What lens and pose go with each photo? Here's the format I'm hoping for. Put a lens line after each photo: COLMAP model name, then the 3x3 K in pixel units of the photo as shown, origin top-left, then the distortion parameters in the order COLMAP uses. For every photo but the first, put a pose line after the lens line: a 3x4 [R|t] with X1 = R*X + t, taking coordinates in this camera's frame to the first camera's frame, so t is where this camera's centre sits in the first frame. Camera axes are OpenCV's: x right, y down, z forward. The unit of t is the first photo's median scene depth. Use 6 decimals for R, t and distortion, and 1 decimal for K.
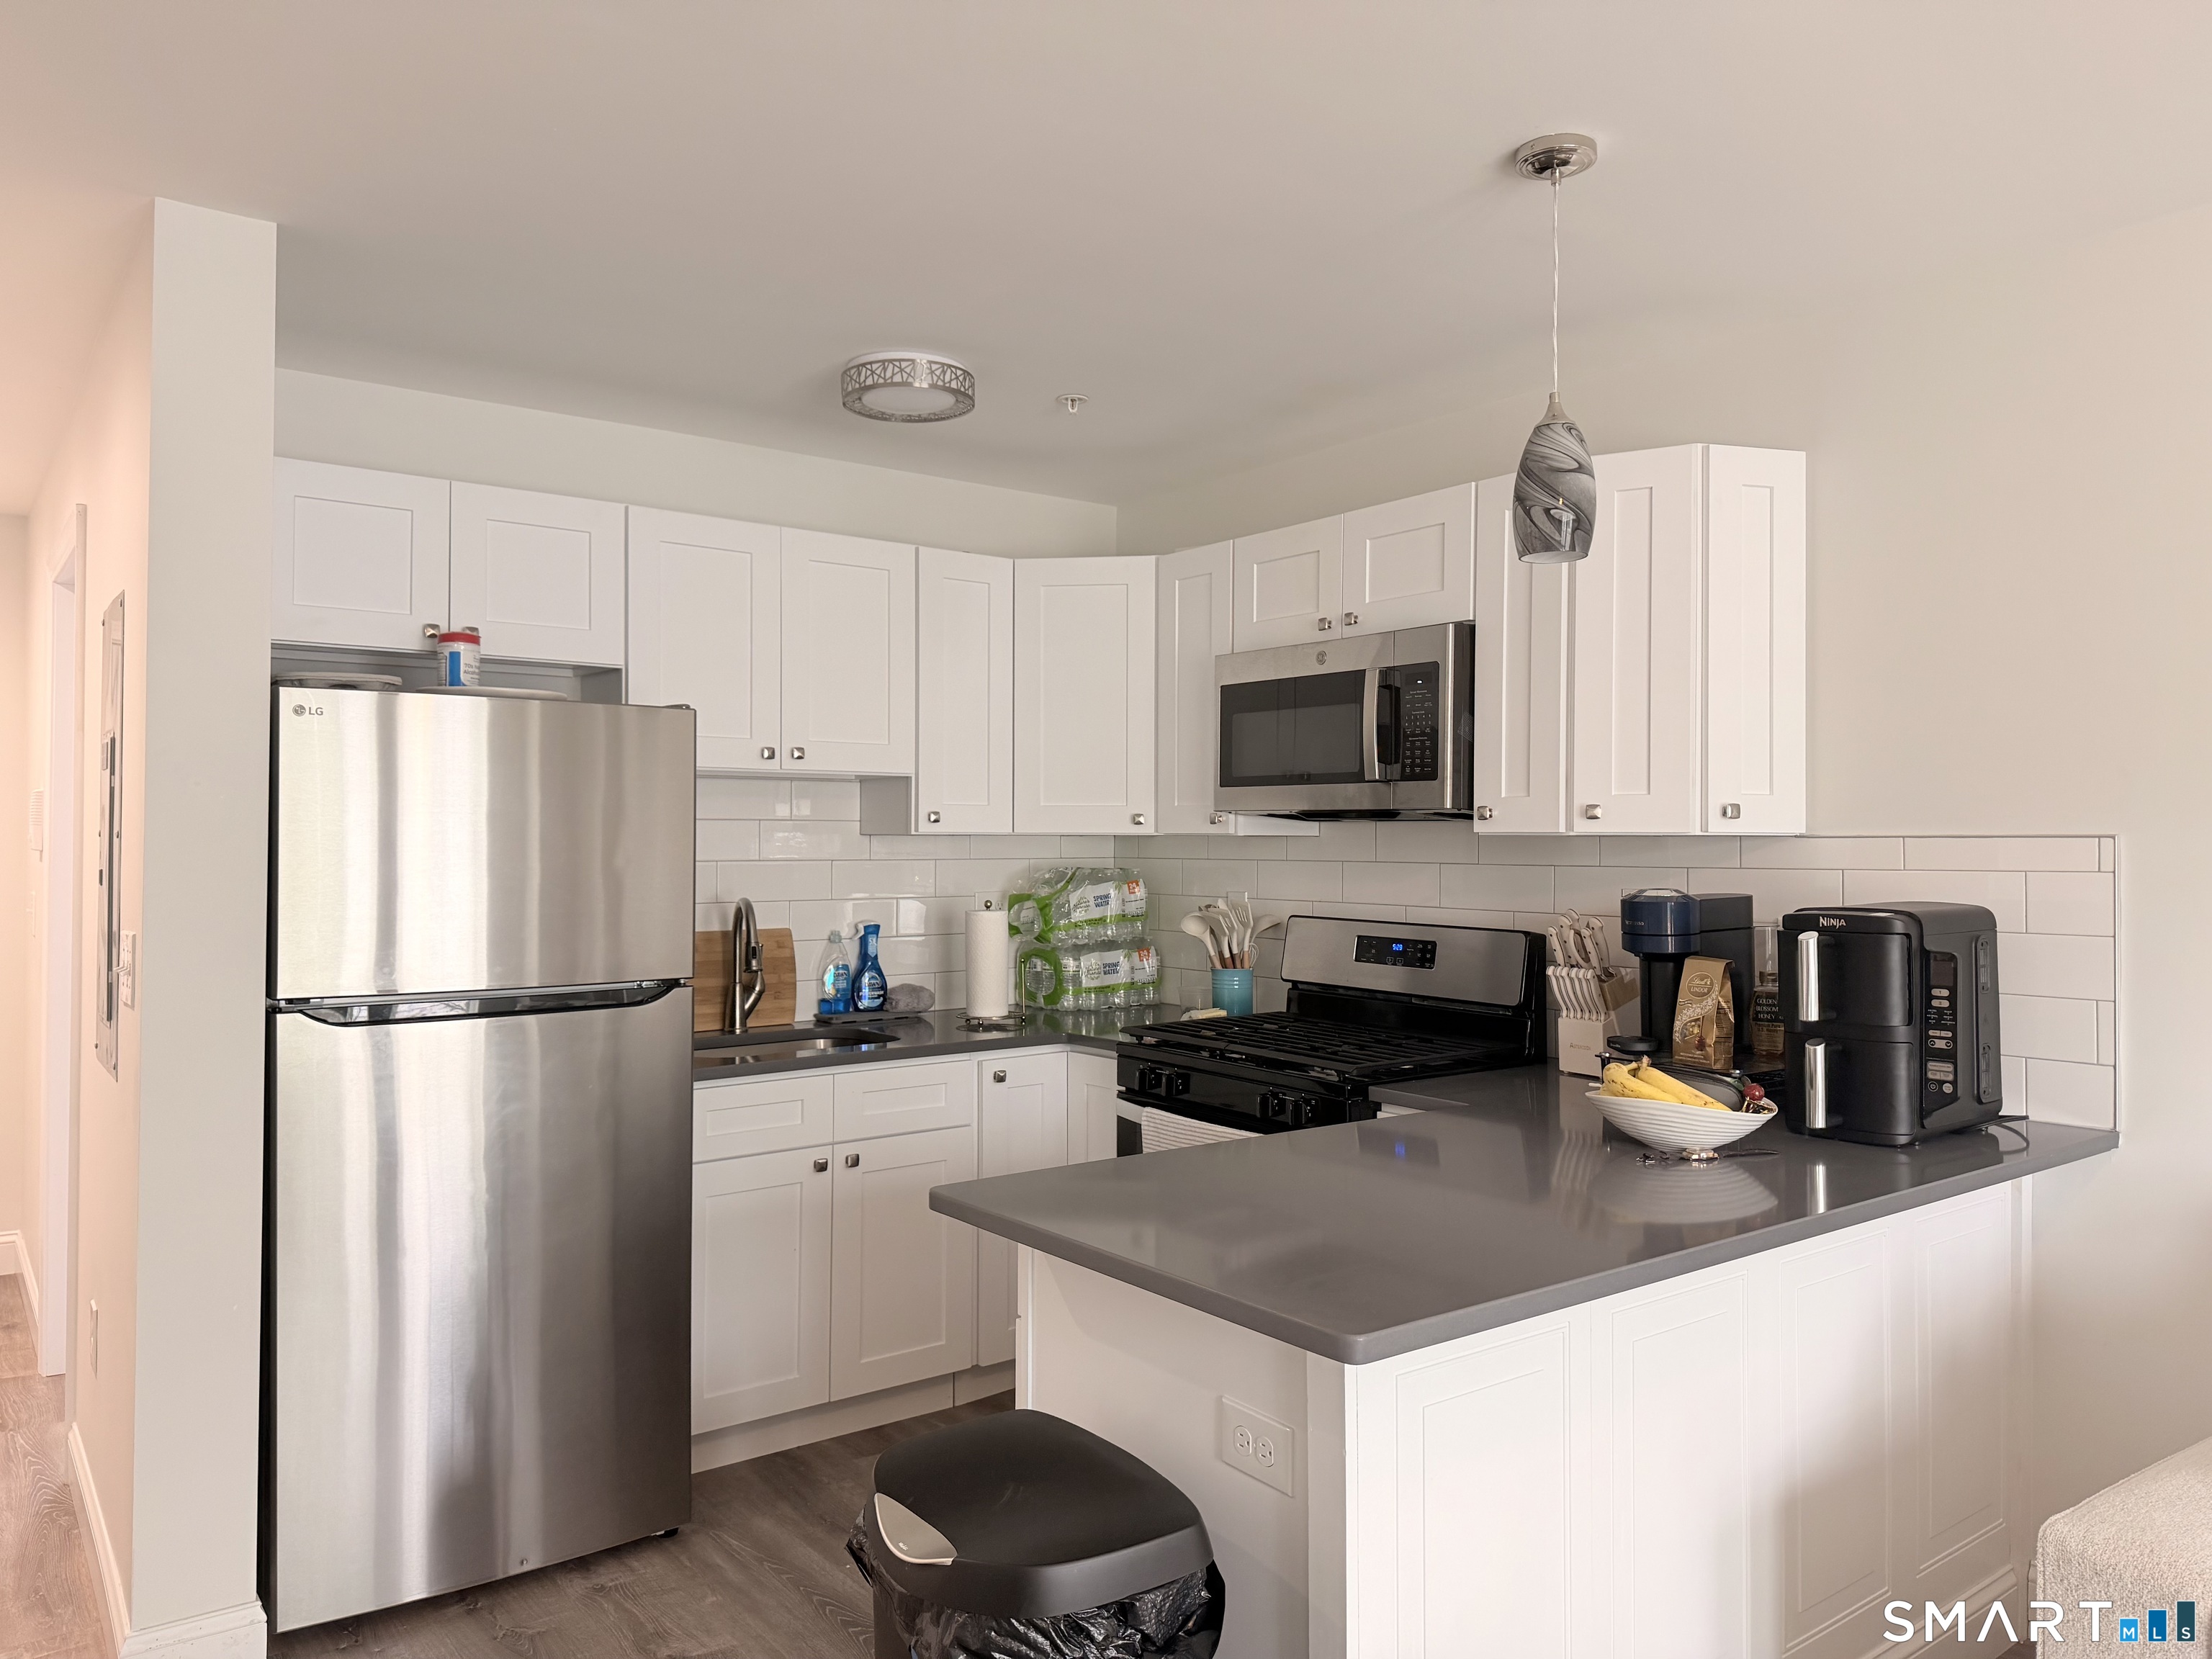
lens RADIAL K [[1528.6, 0, 1104.7], [0, 1528.6, 854.2], [0, 0, 1]] dist [0.046390, -0.002791]
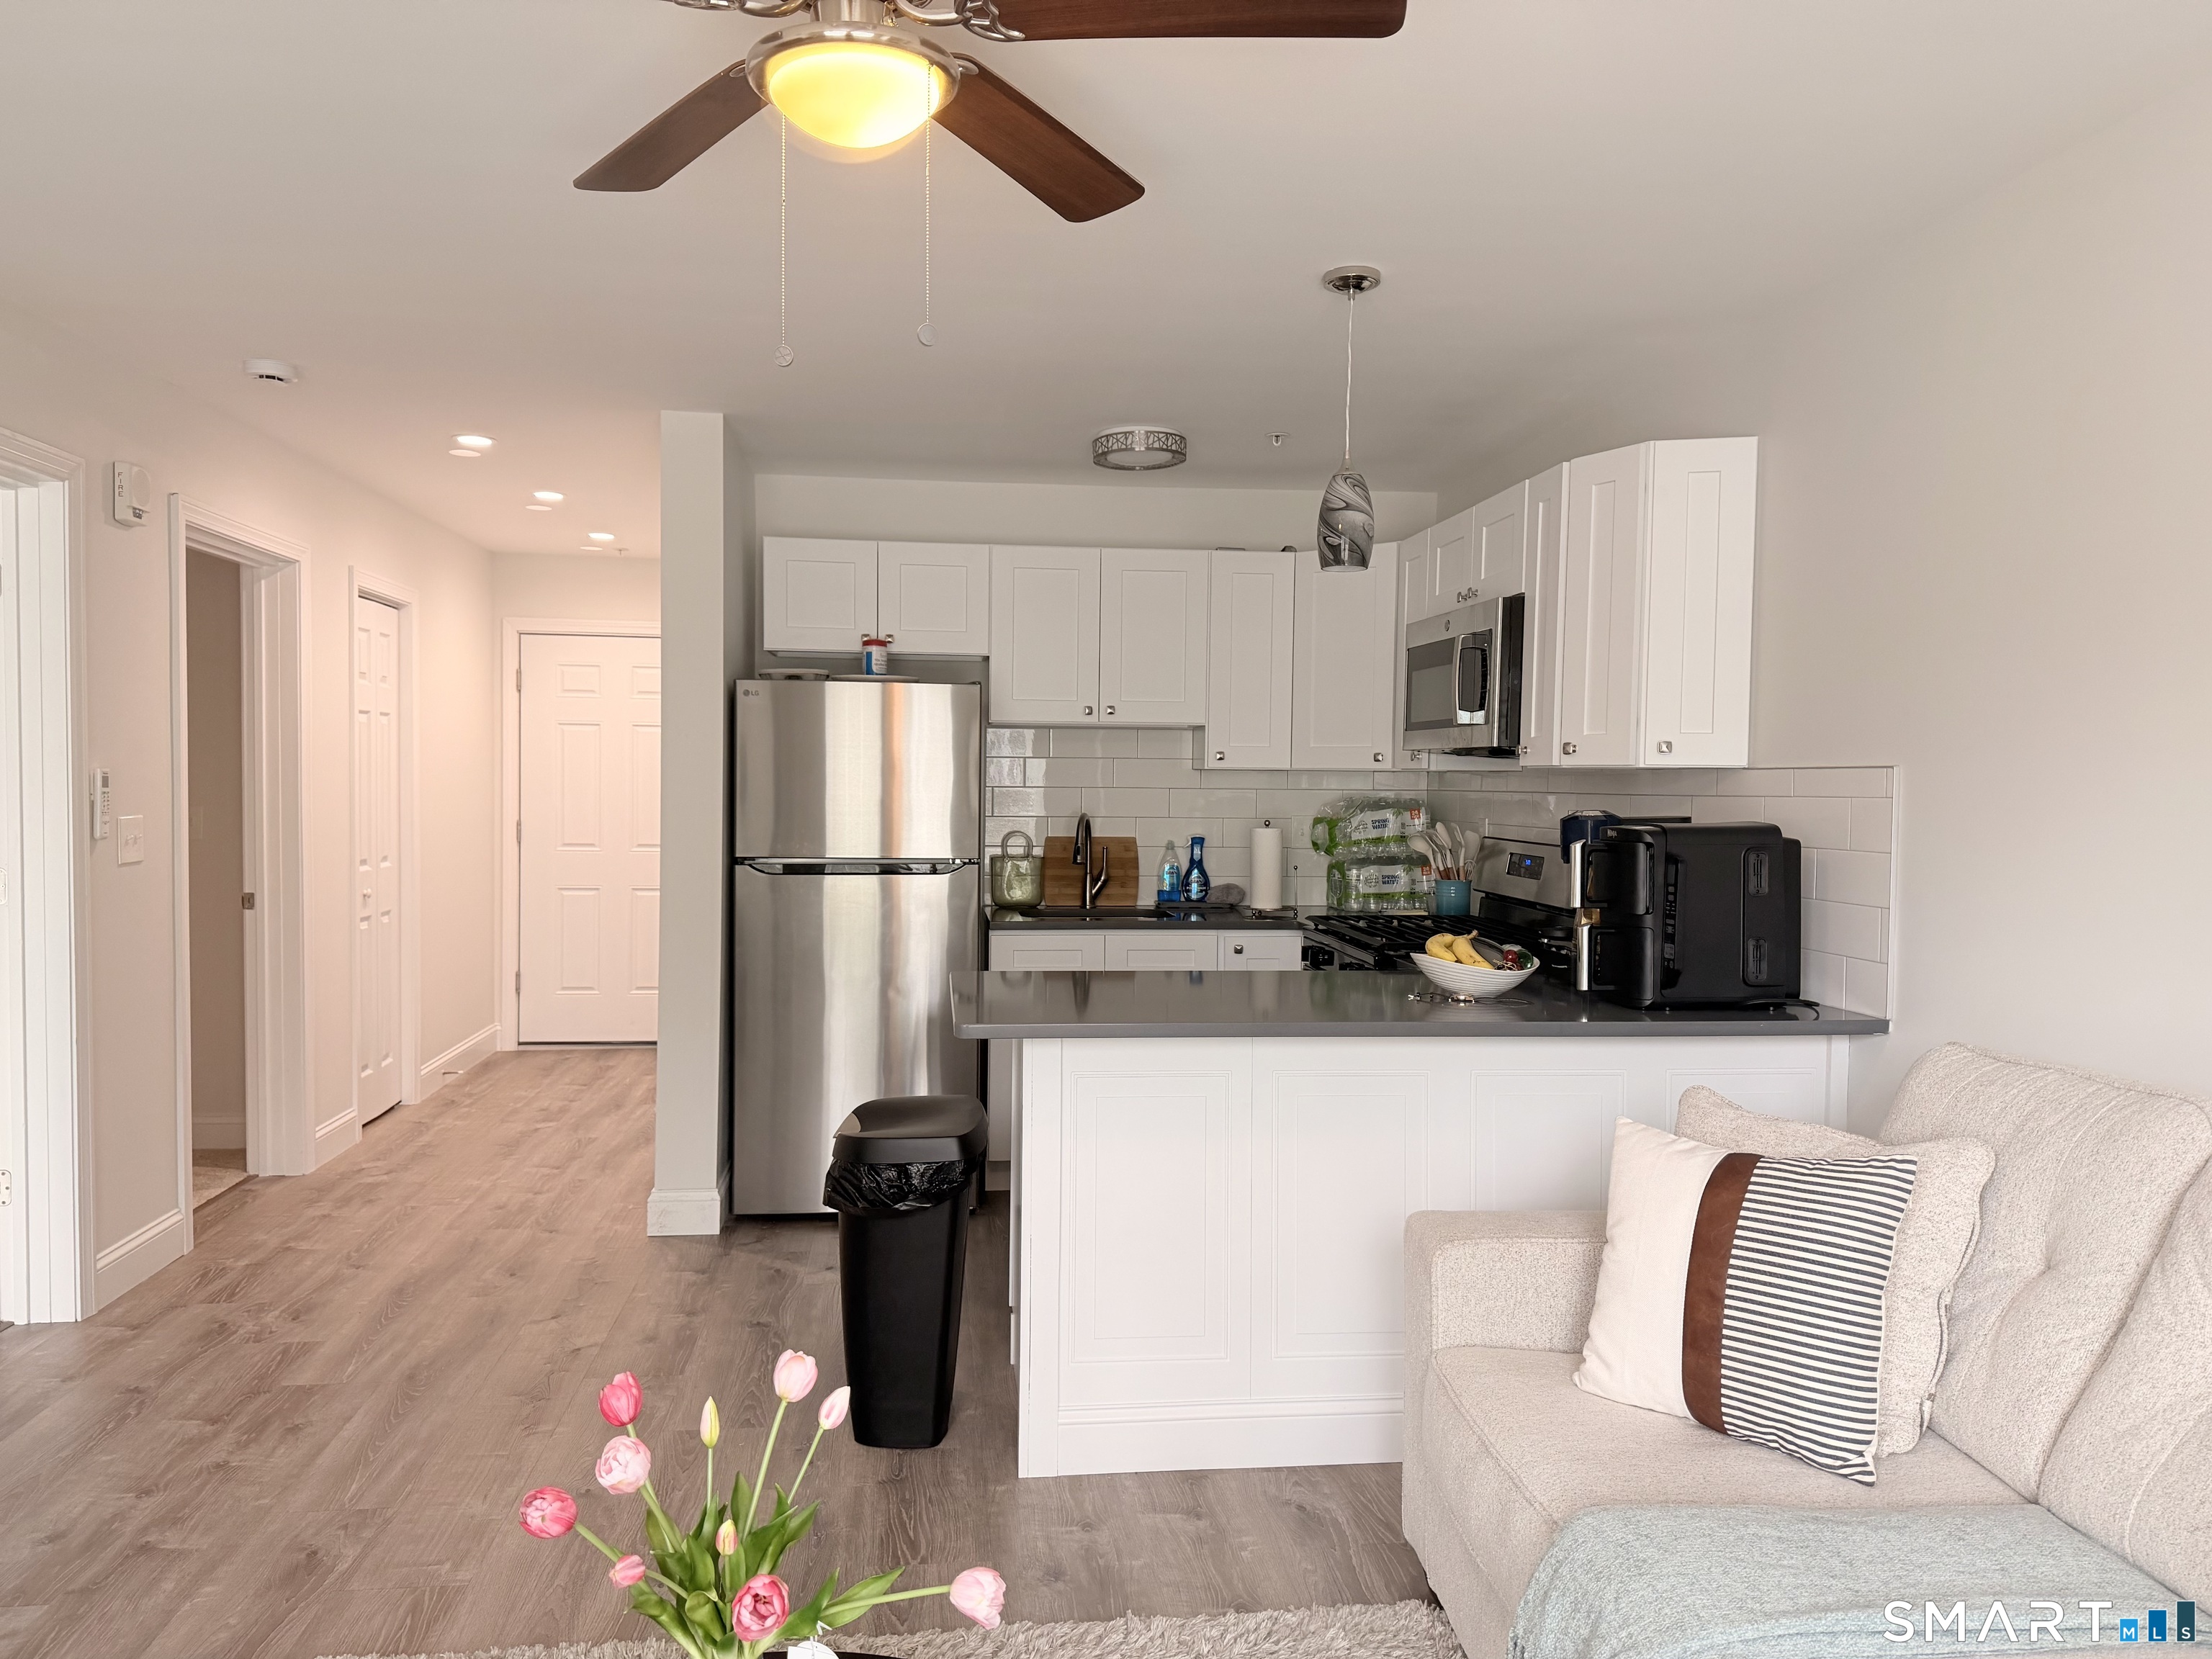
lens RADIAL K [[1528.6, 0, 1104.7], [0, 1528.6, 854.2], [0, 0, 1]] dist [0.046390, -0.002791]
pose [[0.856063, 0.032024, -0.515879, 0.508990], [-0.014799, 0.999188, 0.037468, 0.013309], [0.516660, -0.024441, 0.855842, -0.200818]]
